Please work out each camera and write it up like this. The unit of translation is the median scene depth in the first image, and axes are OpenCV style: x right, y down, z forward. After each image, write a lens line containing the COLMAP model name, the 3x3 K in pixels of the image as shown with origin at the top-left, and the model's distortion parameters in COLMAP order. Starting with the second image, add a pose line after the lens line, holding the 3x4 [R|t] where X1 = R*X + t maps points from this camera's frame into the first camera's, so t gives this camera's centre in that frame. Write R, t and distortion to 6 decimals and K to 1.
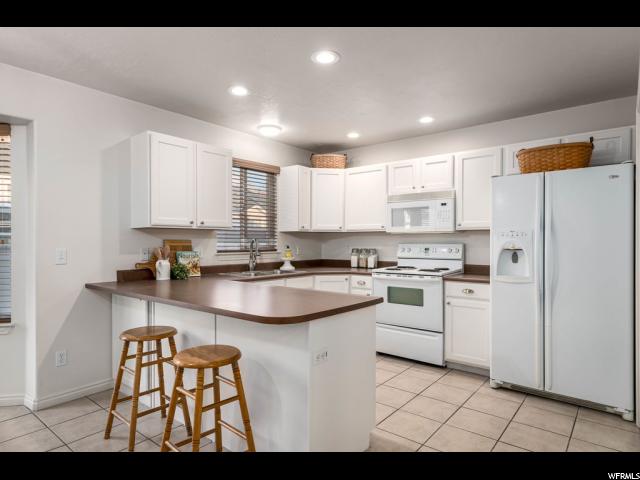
lens RADIAL K [[382.4, 0, 315.3], [0, 382.4, 243.0], [0, 0, 1]] dist [0.003380, 0.001446]
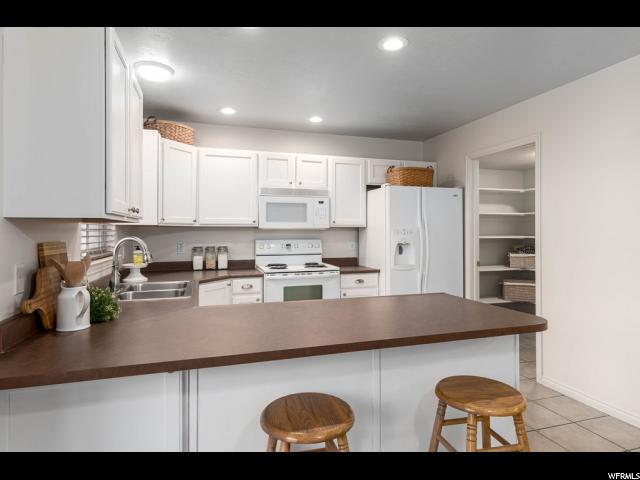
lens RADIAL K [[382.4, 0, 333.1], [0, 382.4, 227.6], [0, 0, 1]] dist [0.003380, 0.001446]
pose [[0.529045, 0.007379, 0.848562, -0.513766], [0.005330, 0.999914, -0.012019, -0.017803], [-0.848577, 0.010882, 0.528960, 0.388195]]
